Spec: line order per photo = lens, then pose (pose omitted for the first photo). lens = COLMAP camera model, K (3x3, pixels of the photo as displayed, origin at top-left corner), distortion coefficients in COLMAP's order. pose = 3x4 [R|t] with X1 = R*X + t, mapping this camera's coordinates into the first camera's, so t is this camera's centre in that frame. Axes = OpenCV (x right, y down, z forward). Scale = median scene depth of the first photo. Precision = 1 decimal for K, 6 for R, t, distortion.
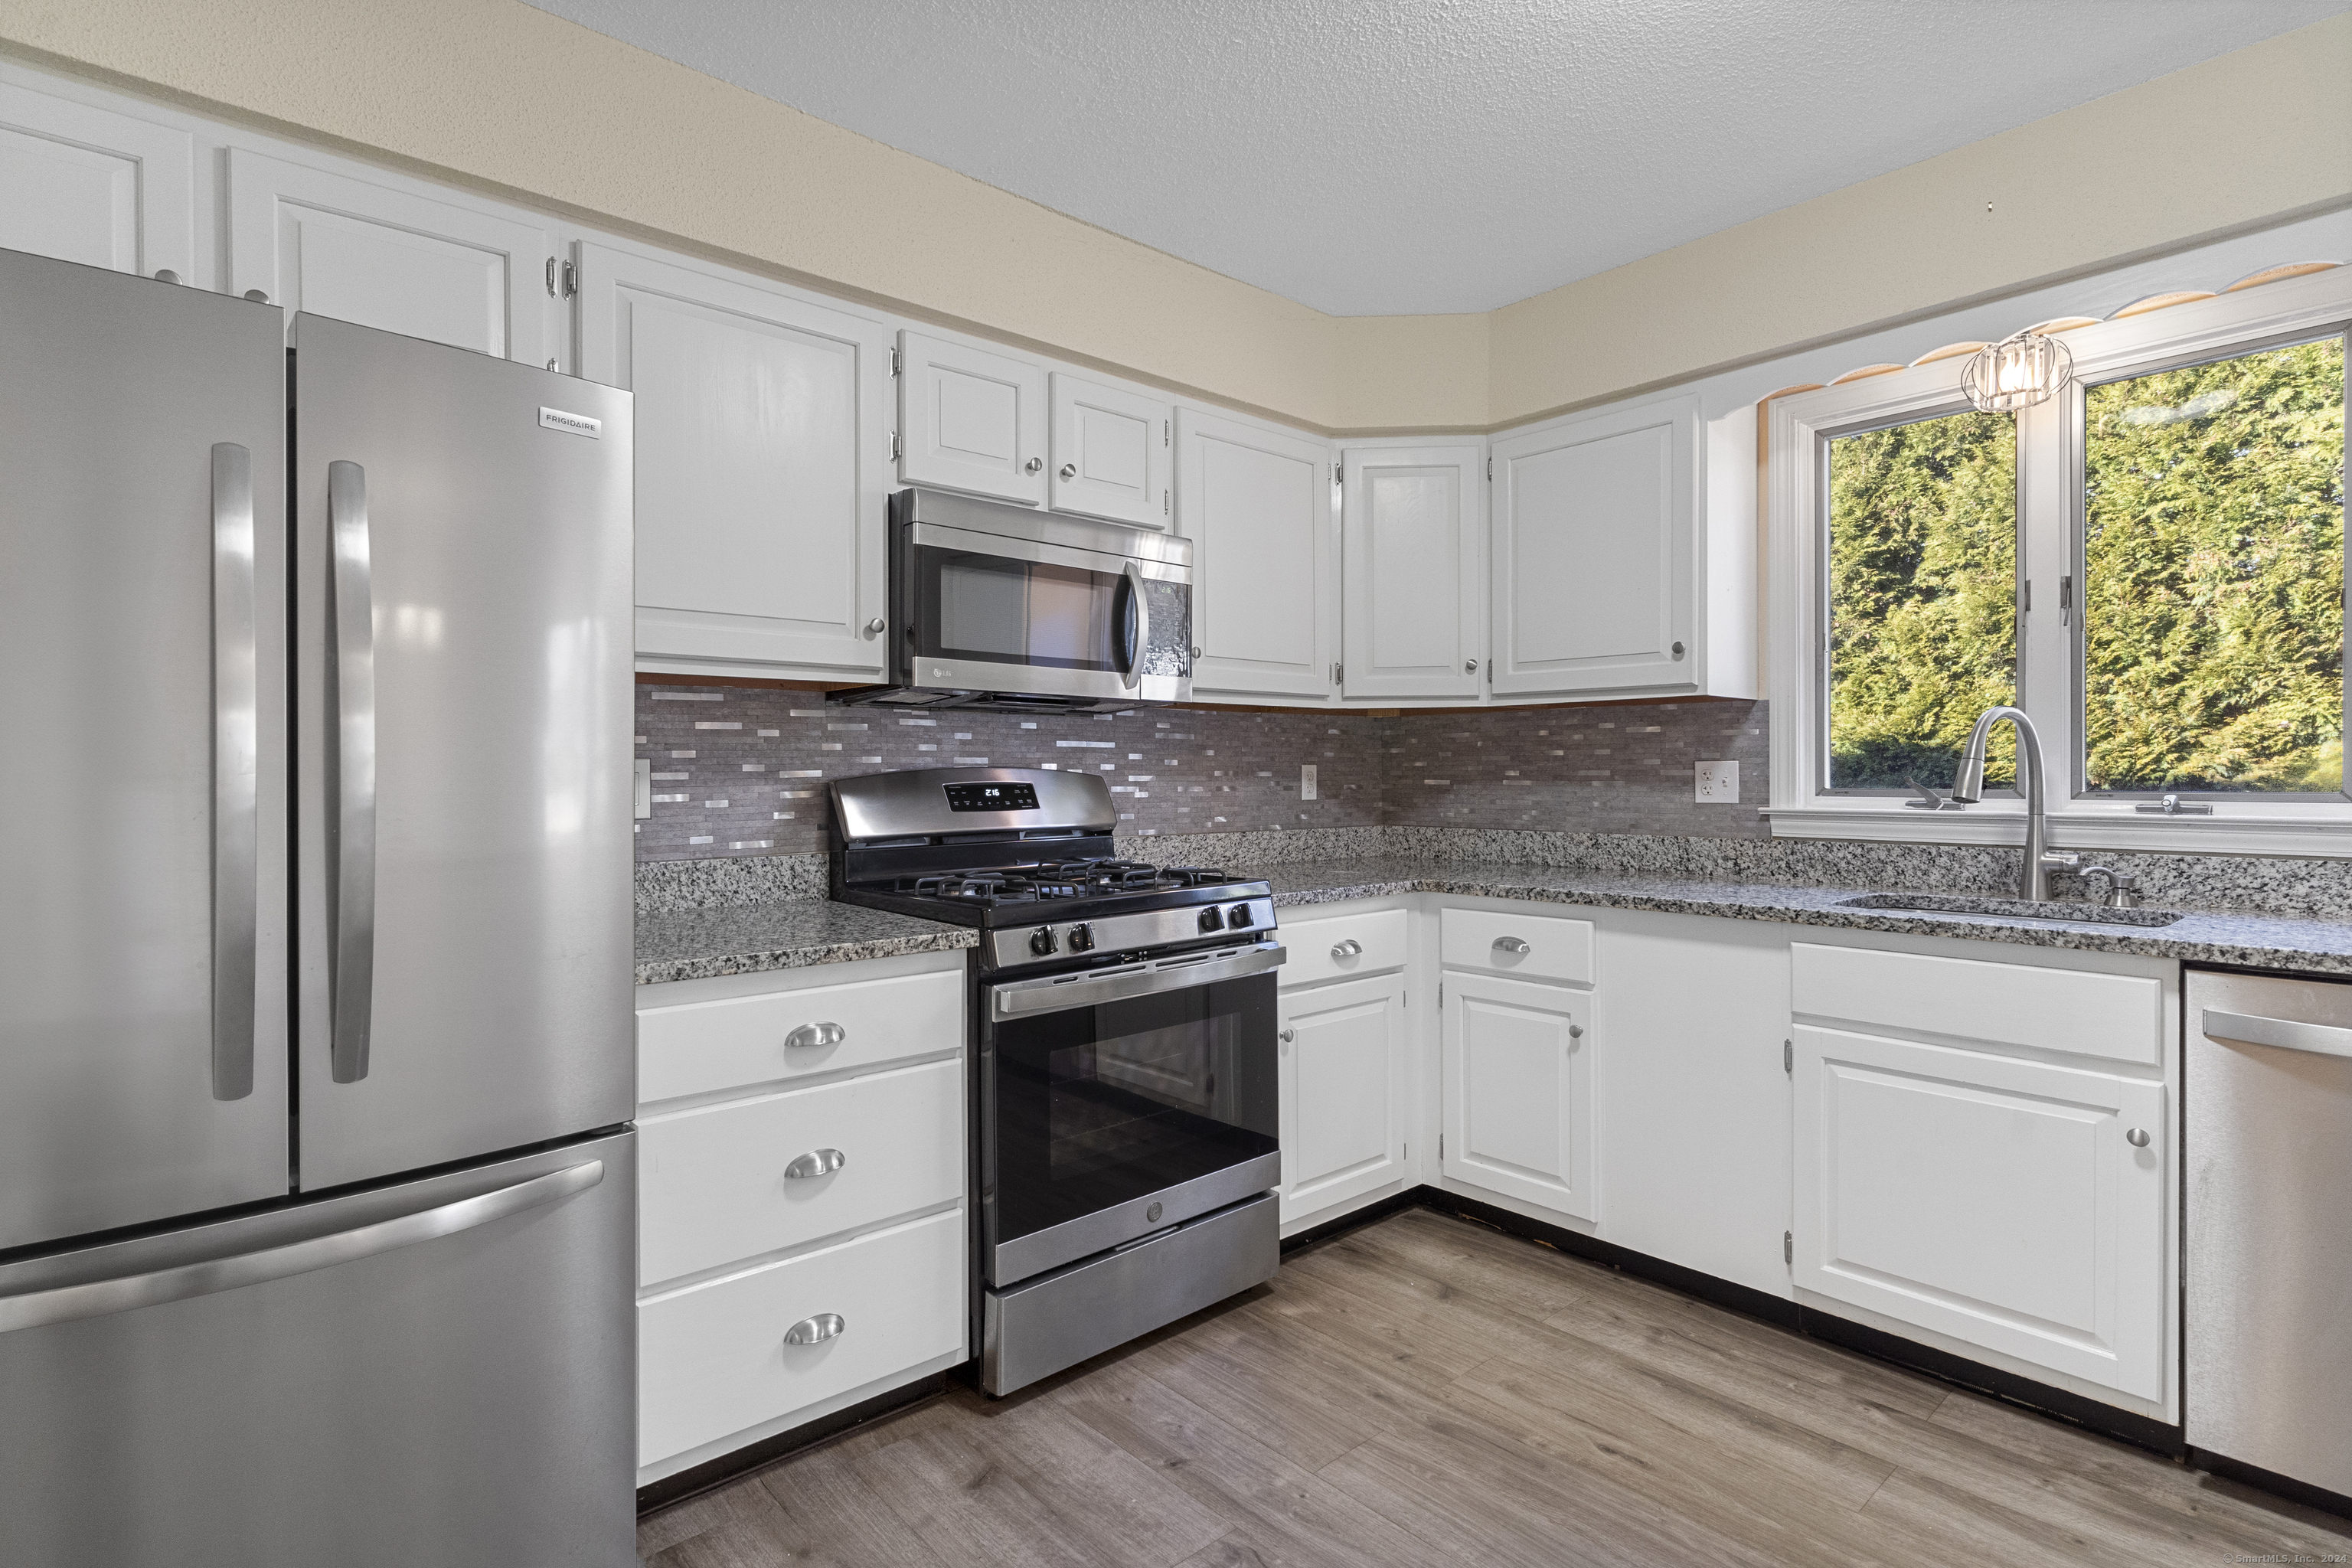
lens RADIAL K [[1157.0, 0, 1159.8], [0, 1157.0, 777.9], [0, 0, 1]] dist [-0.003554, 0.003460]
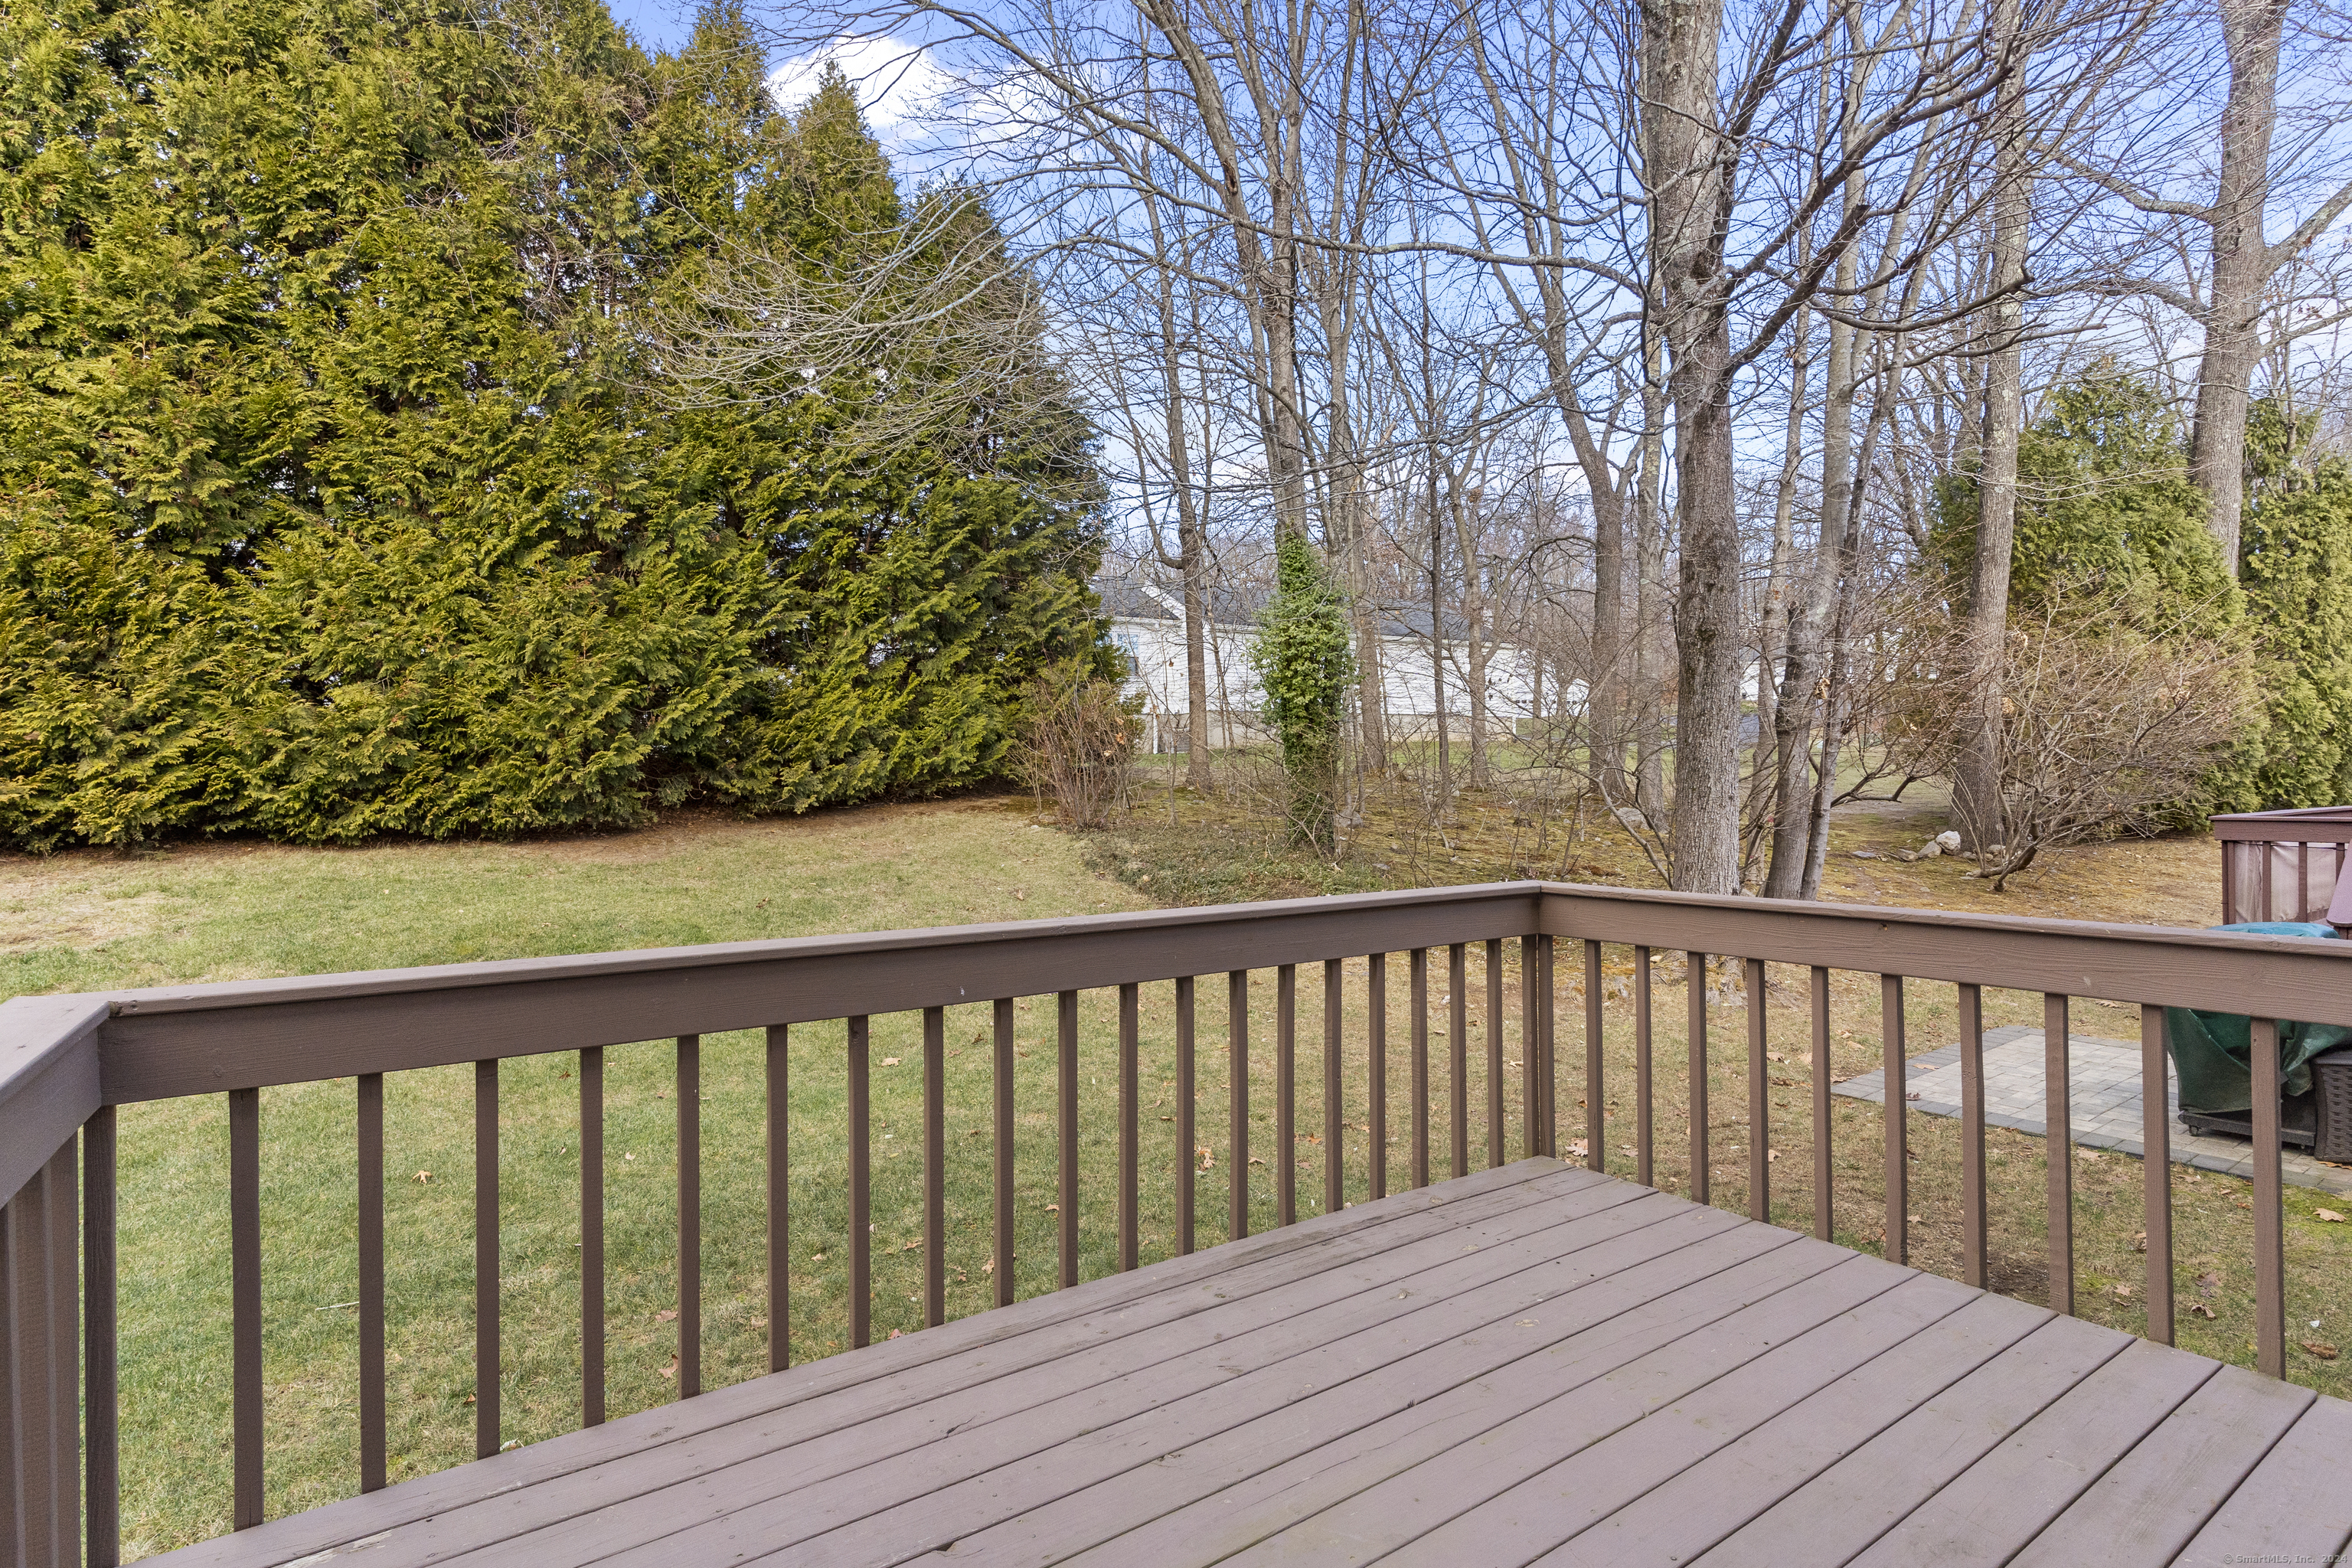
lens RADIAL K [[1155.9, 0, 1184.1], [0, 1155.9, 780.3], [0, 0, 1]] dist [-0.003594, -0.002848]
pose [[0.095731, 0.003994, 0.995399, 1.338227], [0.018700, 0.999808, -0.005810, 0.018993], [-0.995232, 0.019170, 0.095638, 0.718245]]
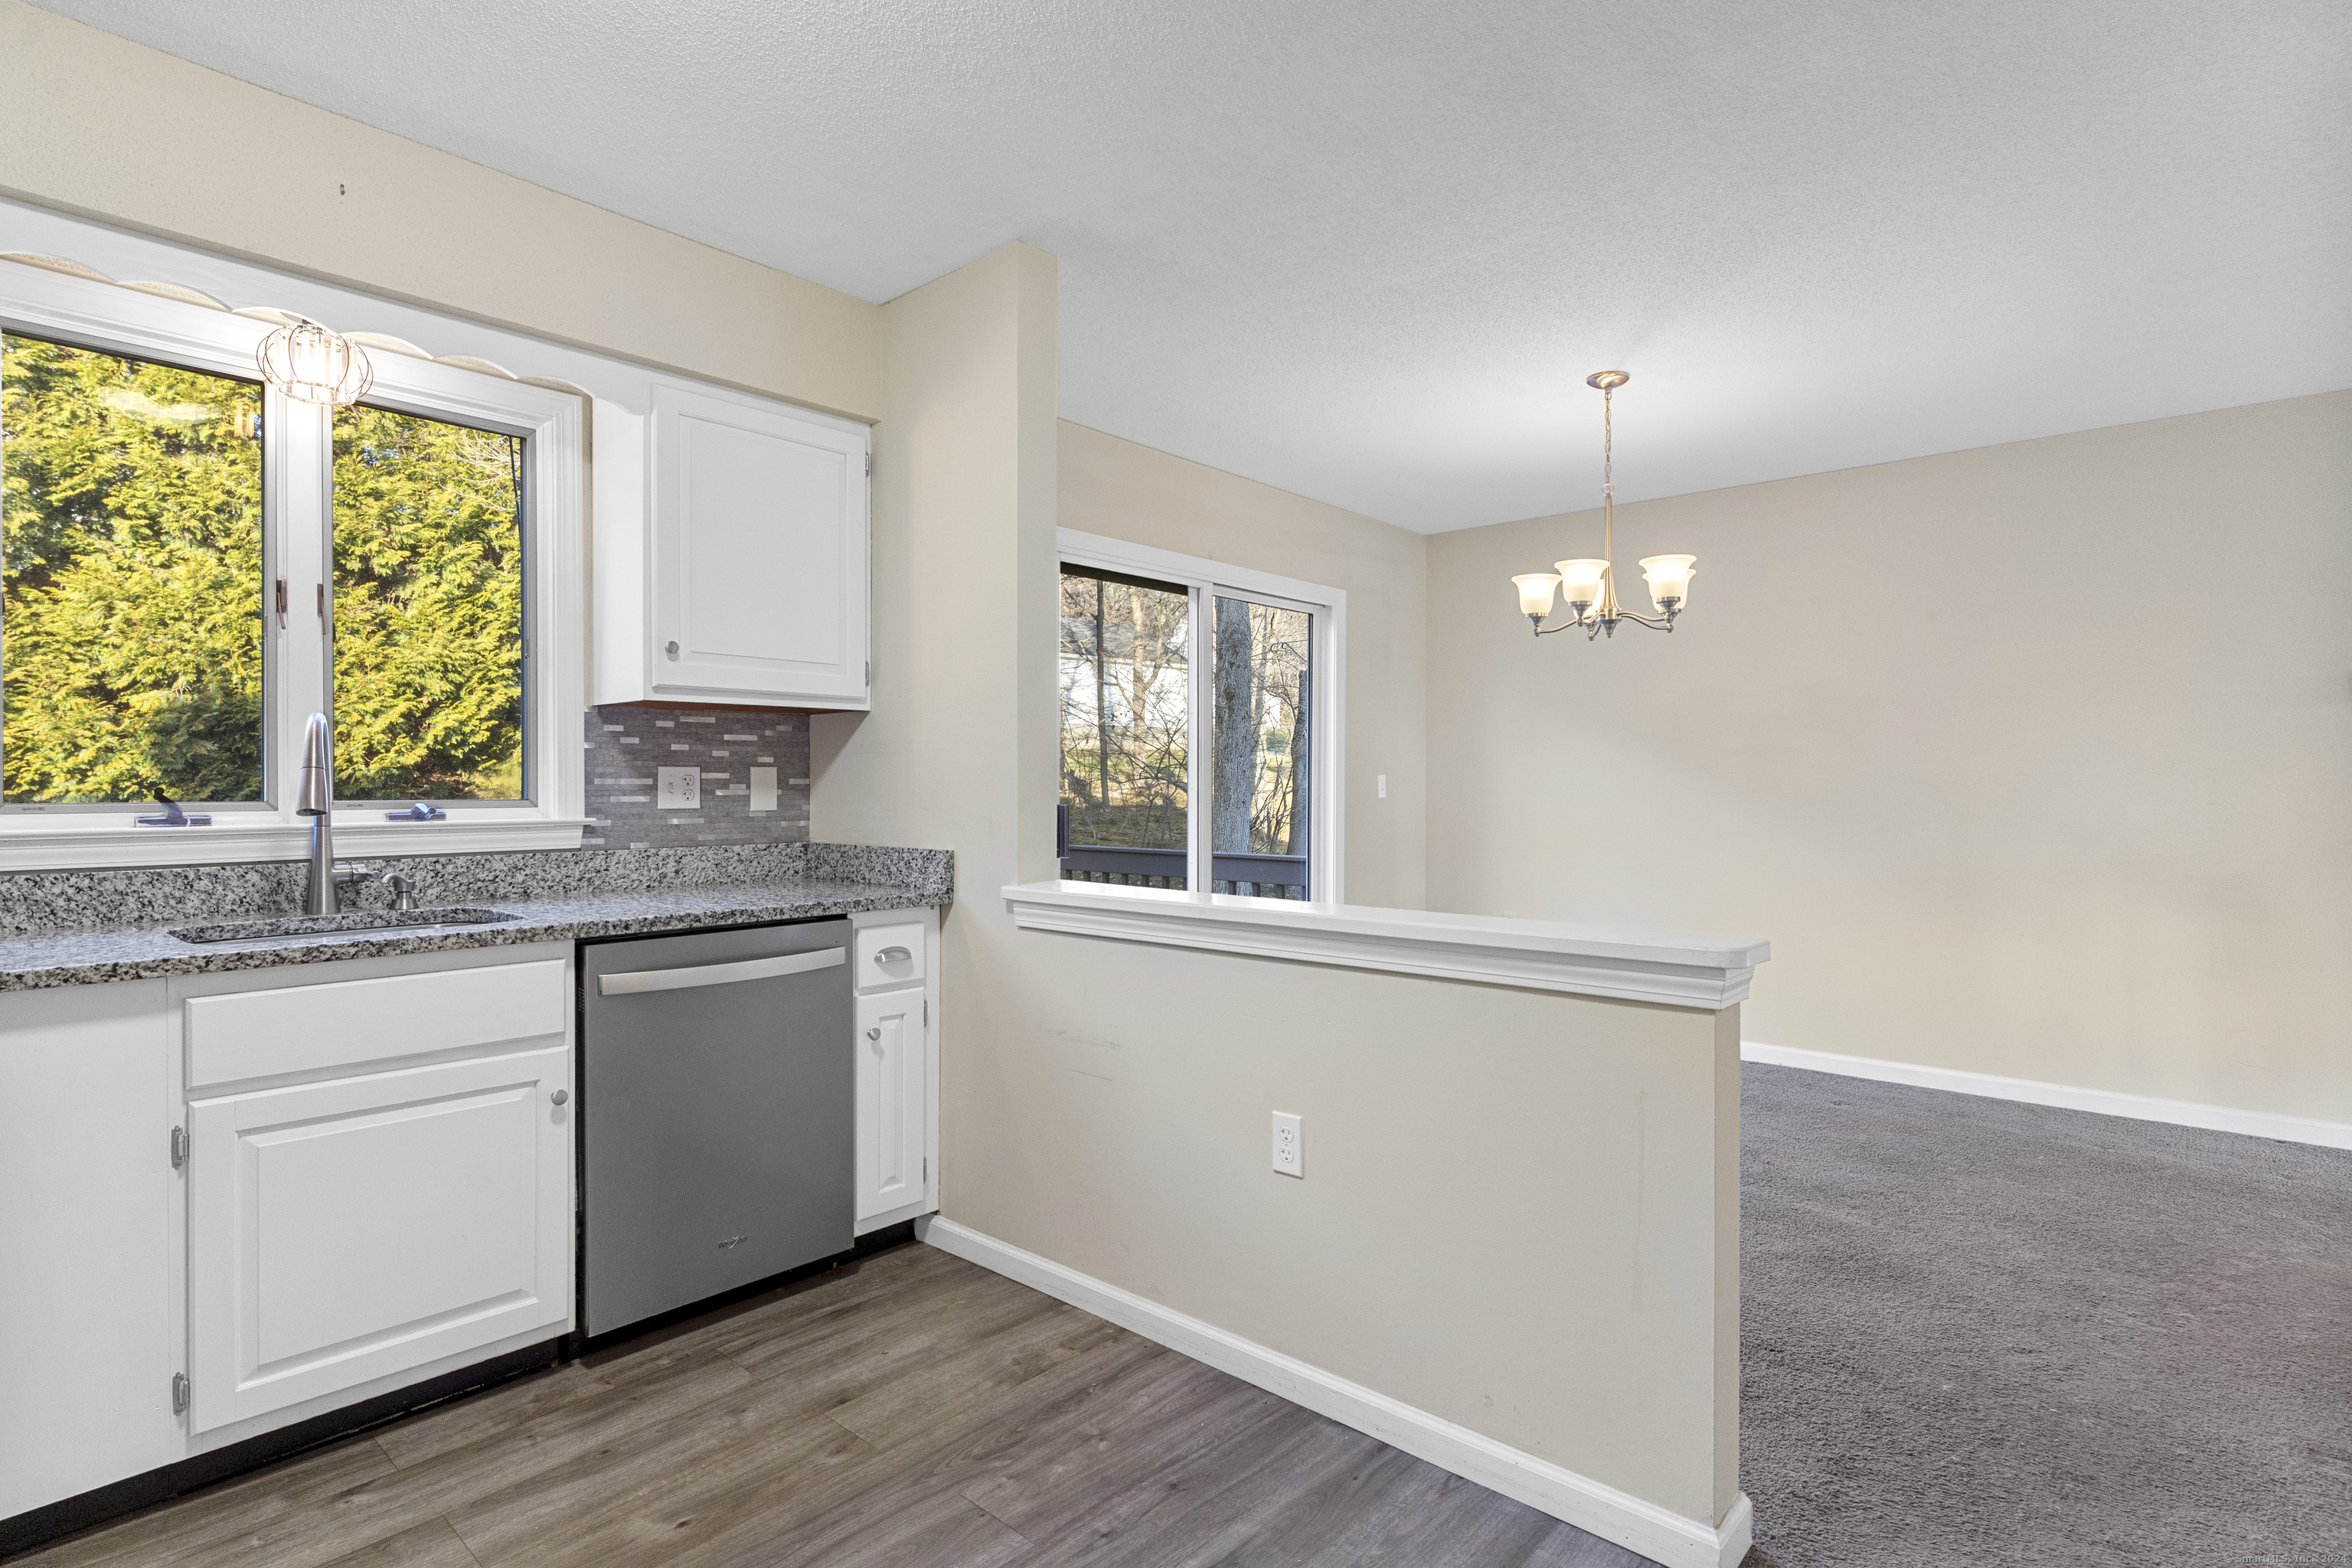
lens RADIAL K [[1157.0, 0, 1161.3], [0, 1157.0, 795.6], [0, 0, 1]] dist [-0.003554, 0.003460]
pose [[-0.118747, -0.008165, 0.992891, -0.292489], [0.003844, 0.999955, 0.008682, 0.000364], [-0.992917, 0.004847, -0.118710, 0.420873]]
